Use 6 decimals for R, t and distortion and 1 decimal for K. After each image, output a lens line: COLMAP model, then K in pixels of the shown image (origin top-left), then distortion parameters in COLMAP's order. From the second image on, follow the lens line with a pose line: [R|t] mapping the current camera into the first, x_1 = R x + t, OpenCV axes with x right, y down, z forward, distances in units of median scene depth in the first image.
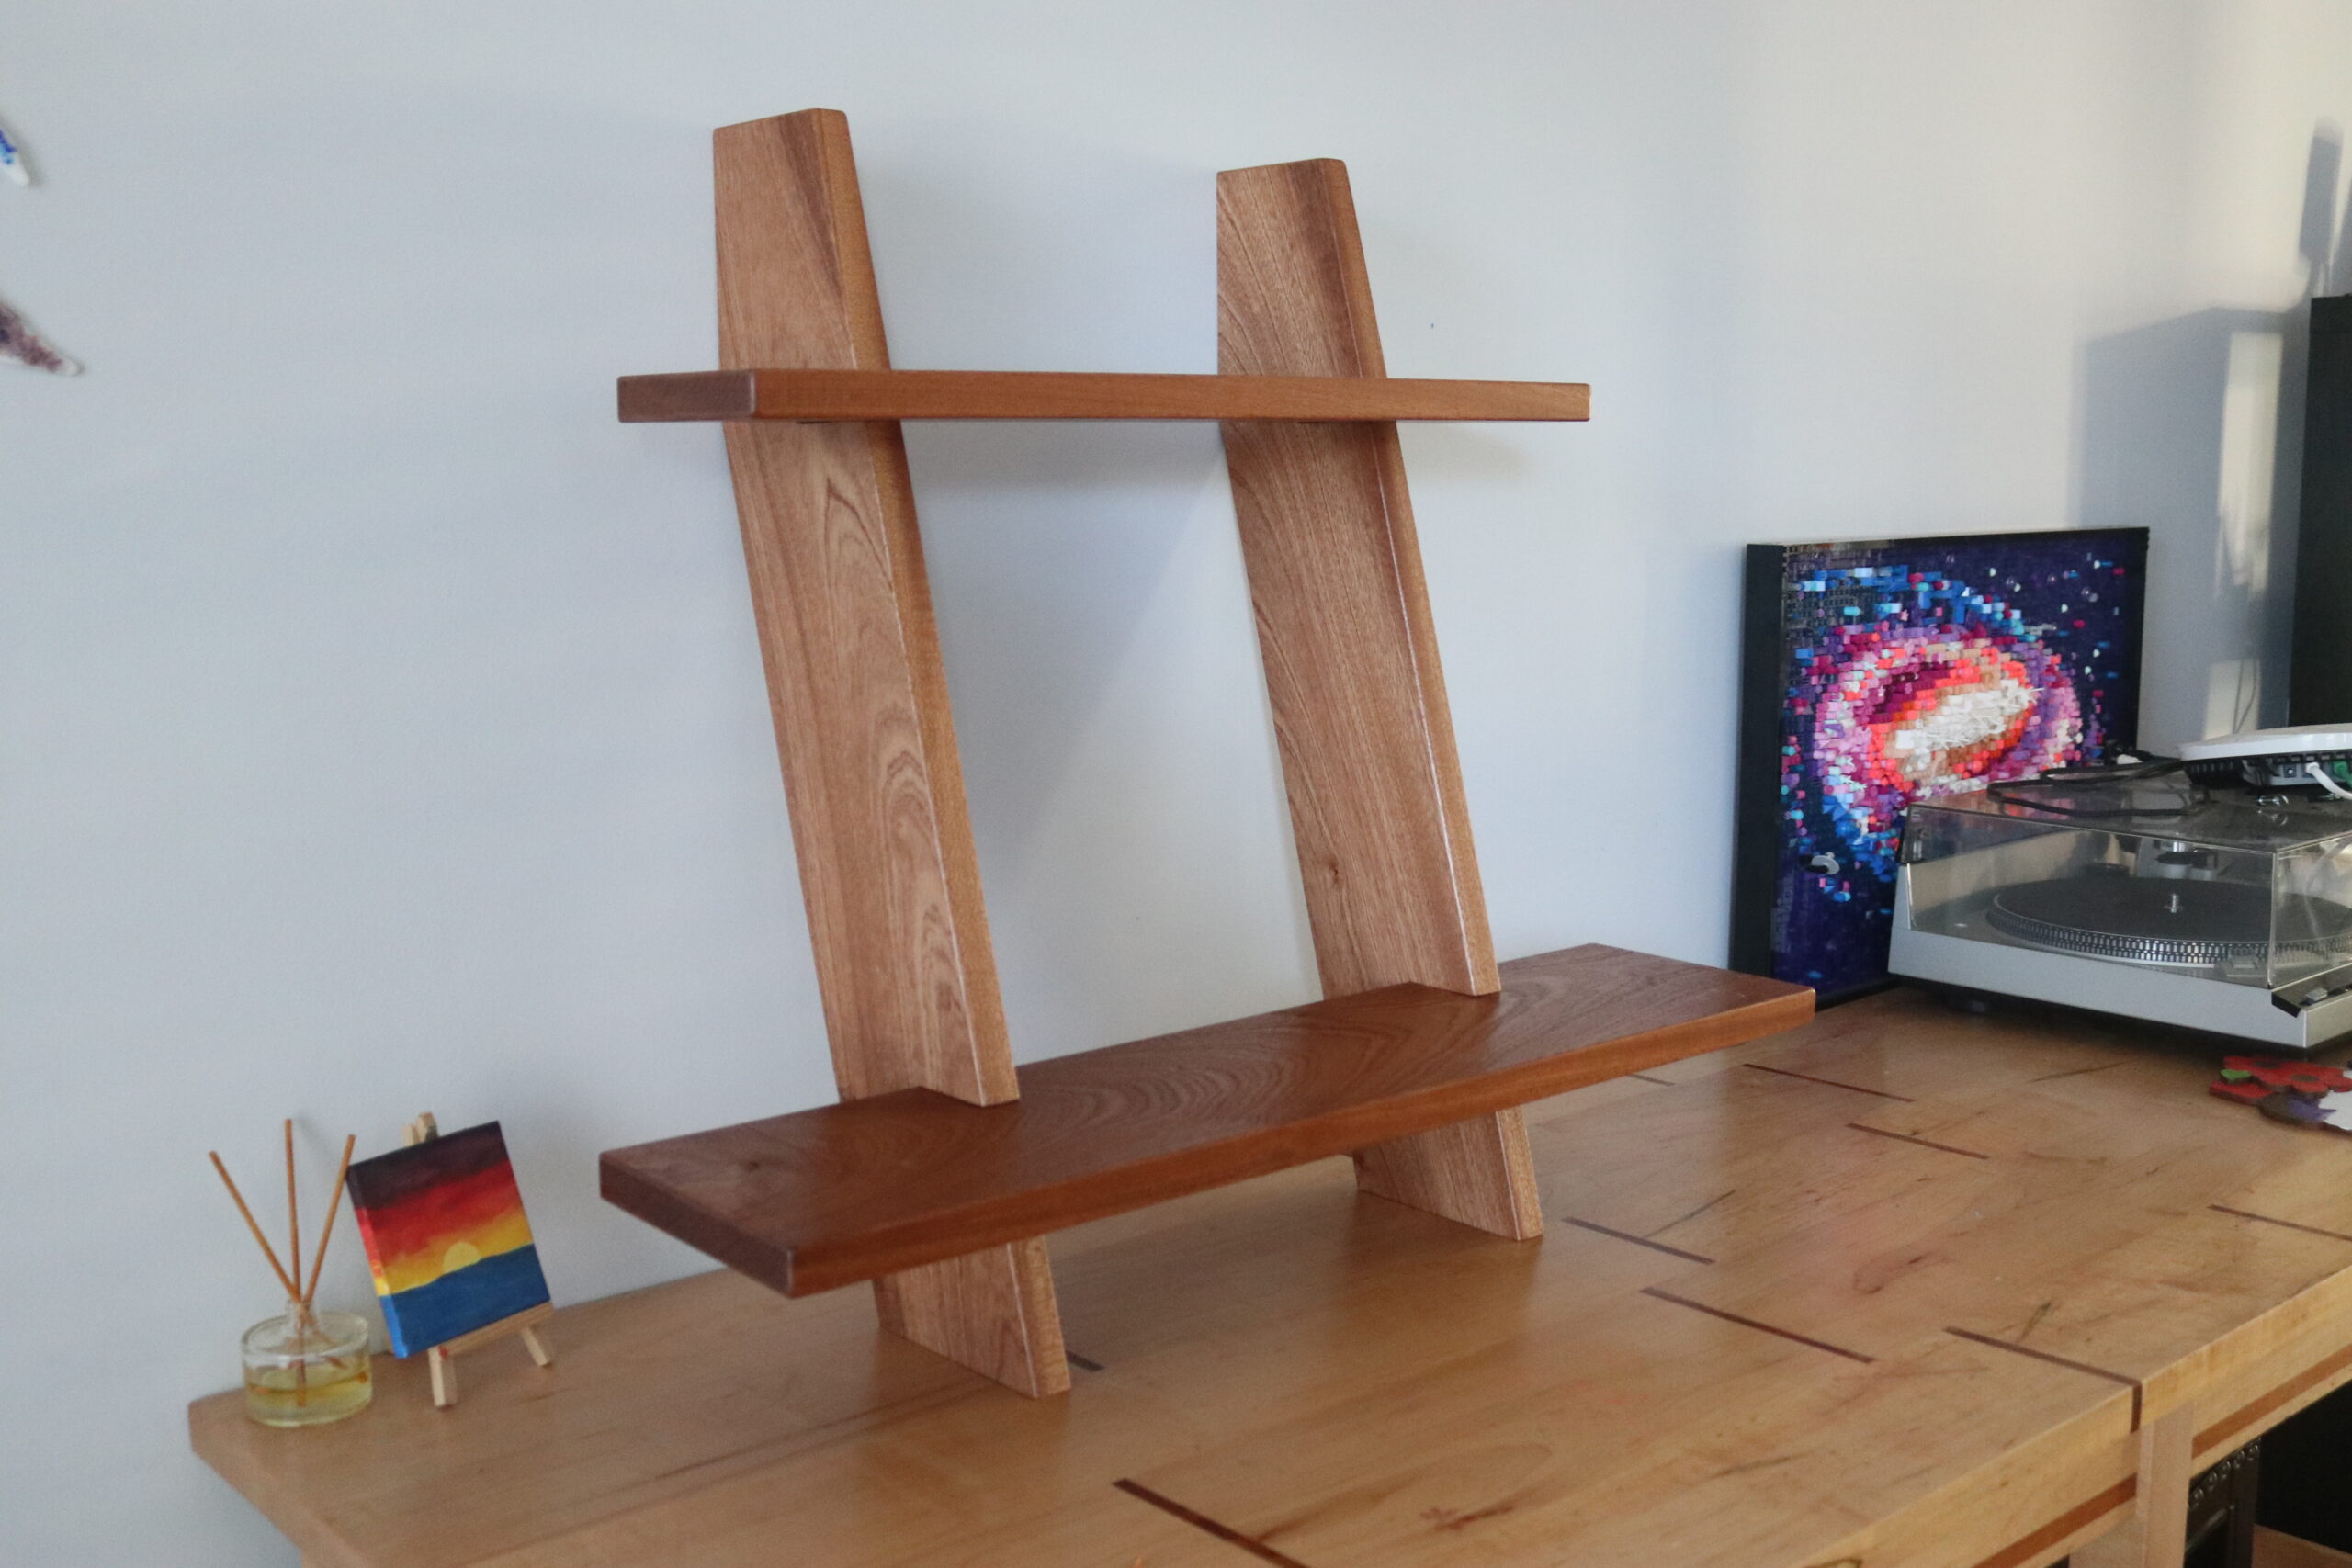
lens RADIAL K [[2390.4, 0, 1176.0], [0, 2390.4, 784.0], [0, 0, 1]] dist [-0.091526, 0.016471]
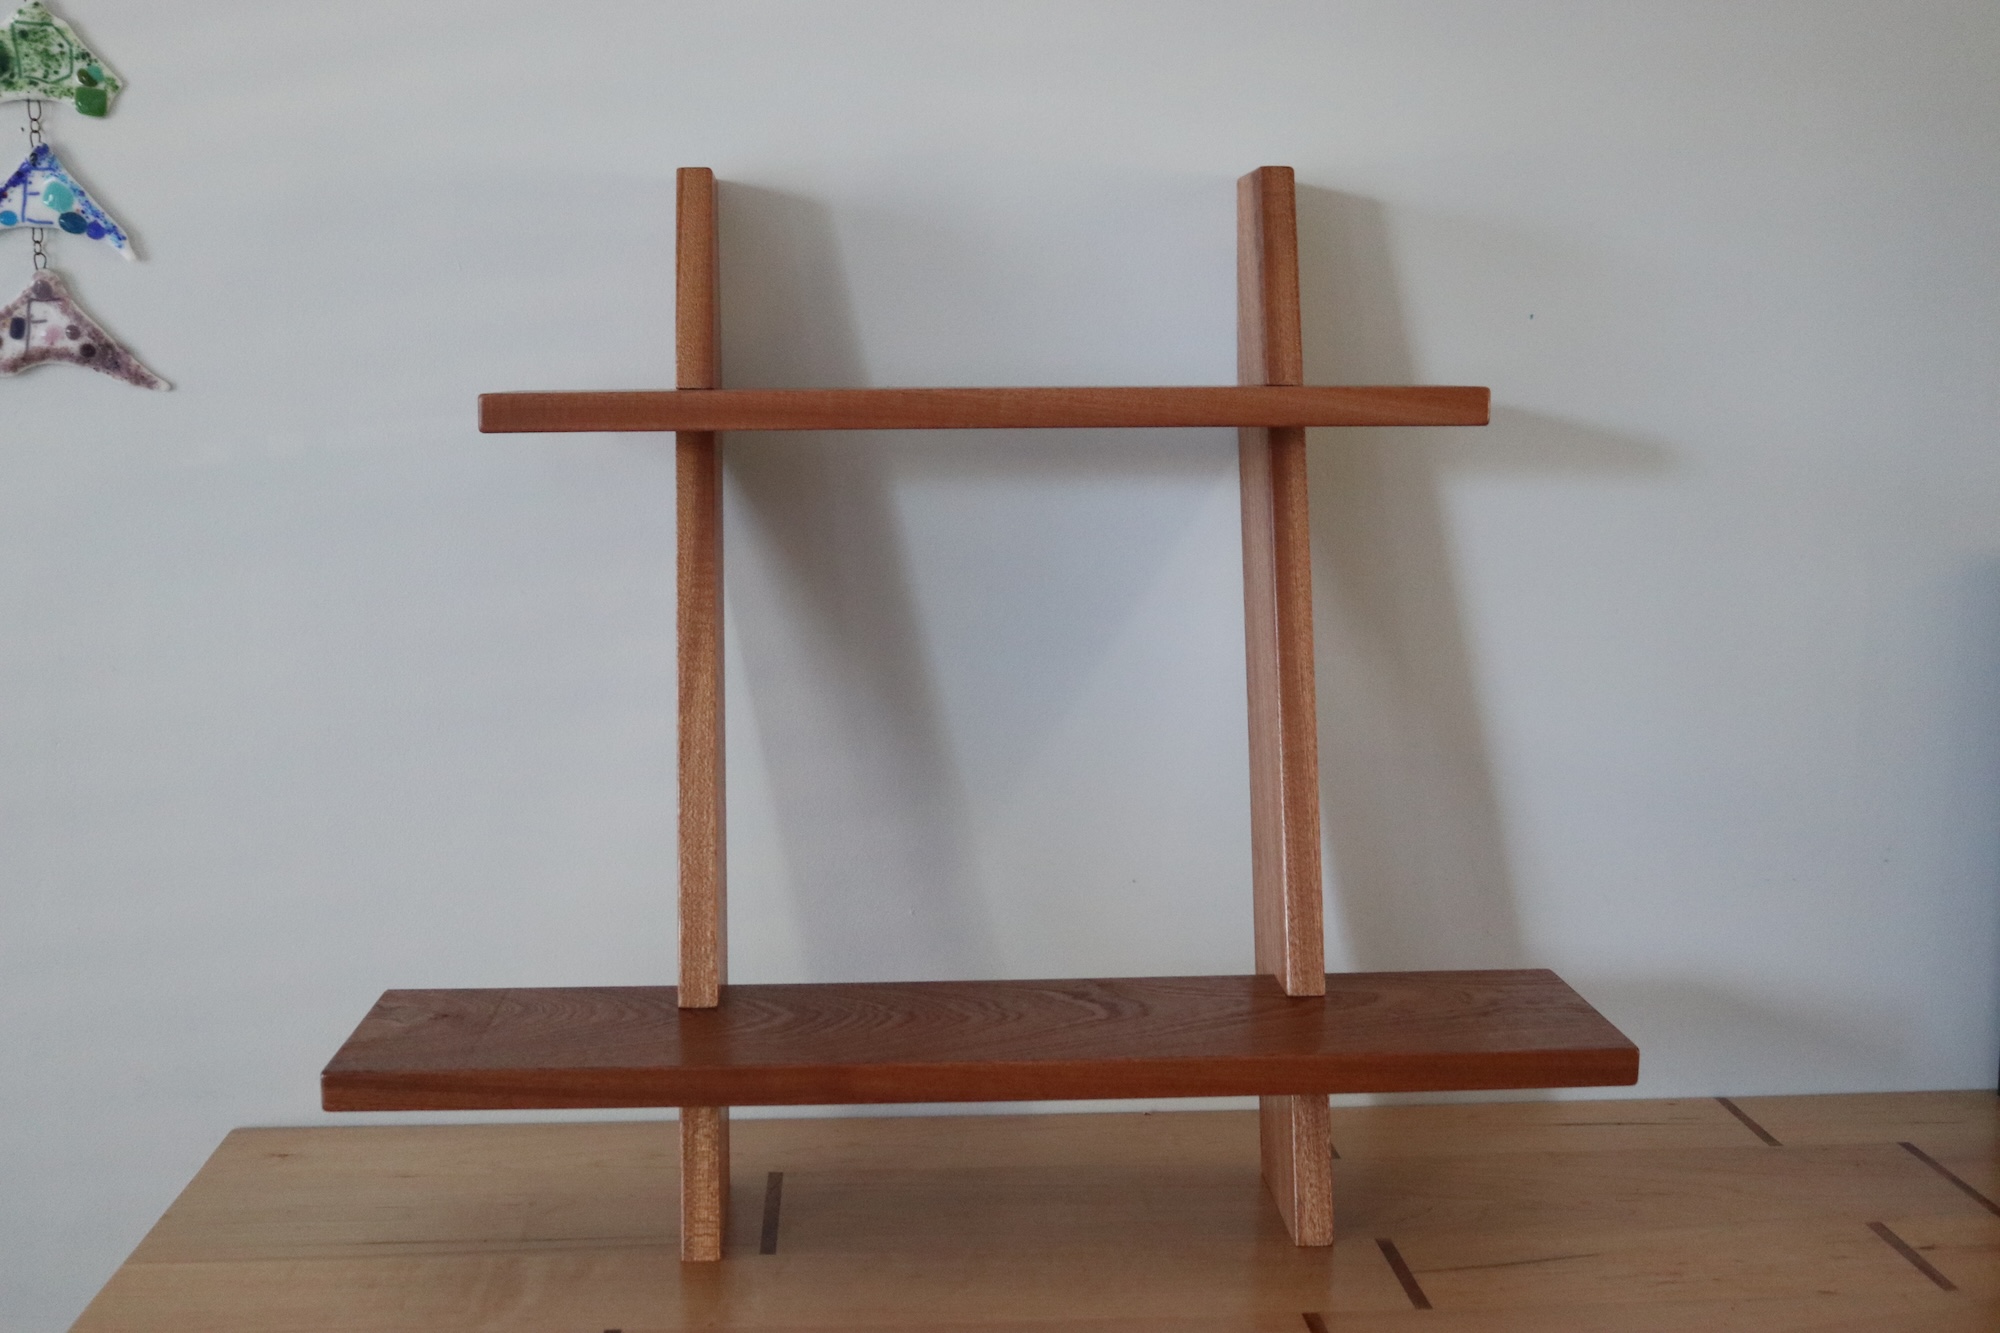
lens RADIAL K [[2441.0, 0, 1000.0], [0, 2441.0, 666.5], [0, 0, 1]] dist [-0.085023, 0.094838]
pose [[0.794851, 0.074794, -0.602178, 0.466597], [-0.084100, 0.996376, 0.012746, -0.038487], [0.600948, 0.040512, 0.798260, 0.074346]]
